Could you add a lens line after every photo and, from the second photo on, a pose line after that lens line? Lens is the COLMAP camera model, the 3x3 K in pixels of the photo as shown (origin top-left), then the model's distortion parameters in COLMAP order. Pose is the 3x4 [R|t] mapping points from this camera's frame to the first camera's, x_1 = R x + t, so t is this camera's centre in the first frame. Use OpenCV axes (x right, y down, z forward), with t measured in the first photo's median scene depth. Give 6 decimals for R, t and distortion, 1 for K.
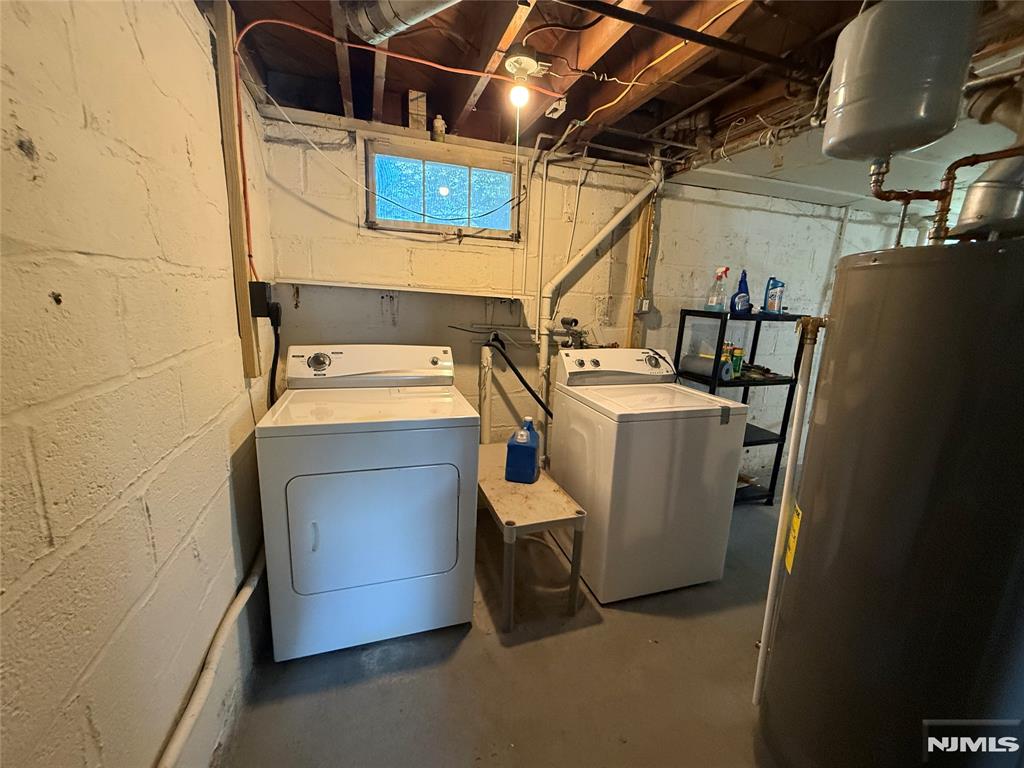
lens RADIAL K [[408.0, 0, 509.1], [0, 408.0, 382.6], [0, 0, 1]] dist [0.000061, 0.000009]
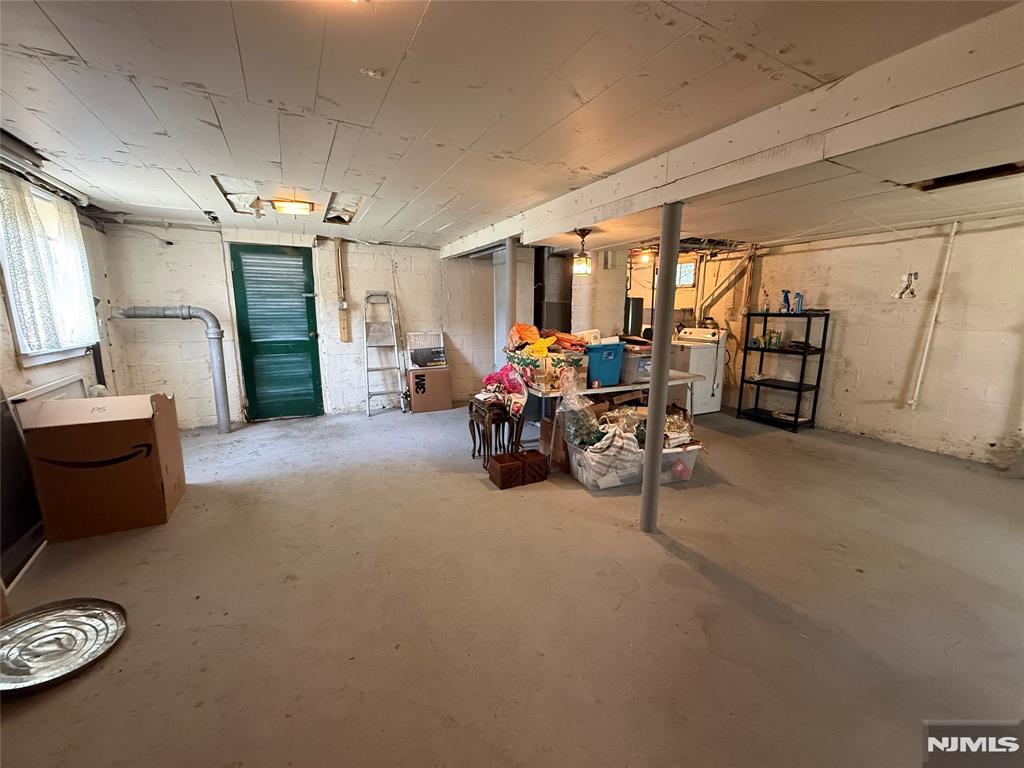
lens RADIAL K [[408.0, 0, 509.1], [0, 408.0, 382.6], [0, 0, 1]] dist [0.000061, 0.000009]
pose [[0.157417, 0.140443, -0.977495, 2.240342], [-0.207258, 0.972489, 0.106347, 0.189440], [0.965538, 0.185853, 0.182194, -0.447065]]
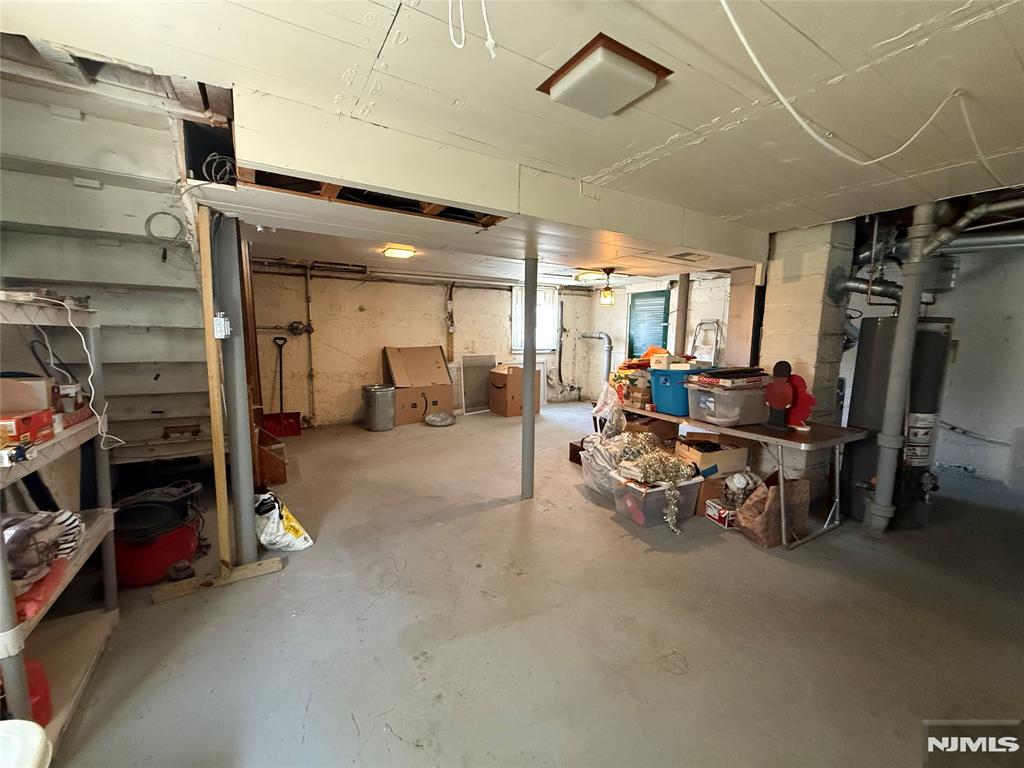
lens RADIAL K [[408.0, 0, 509.1], [0, 408.0, 382.6], [0, 0, 1]] dist [0.000061, 0.000009]
pose [[-0.973916, -0.018233, -0.226173, 1.731078], [-0.091654, 0.943444, 0.318610, -0.196199], [0.207573, 0.331029, -0.920507, 1.231237]]
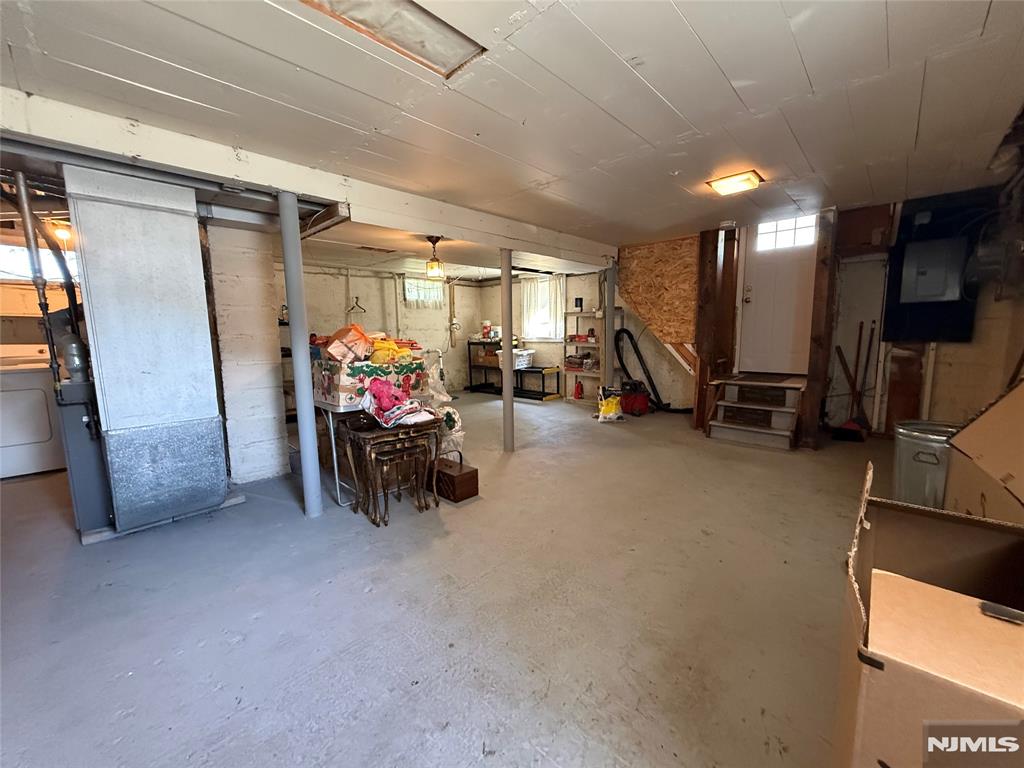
lens RADIAL K [[408.0, 0, 509.1], [0, 408.0, 382.6], [0, 0, 1]] dist [0.000061, 0.000009]
pose [[0.882415, -0.108151, 0.457872, 0.672014], [0.143583, 0.988696, -0.043182, 0.382325], [-0.448026, 0.103847, 0.887969, -1.291681]]
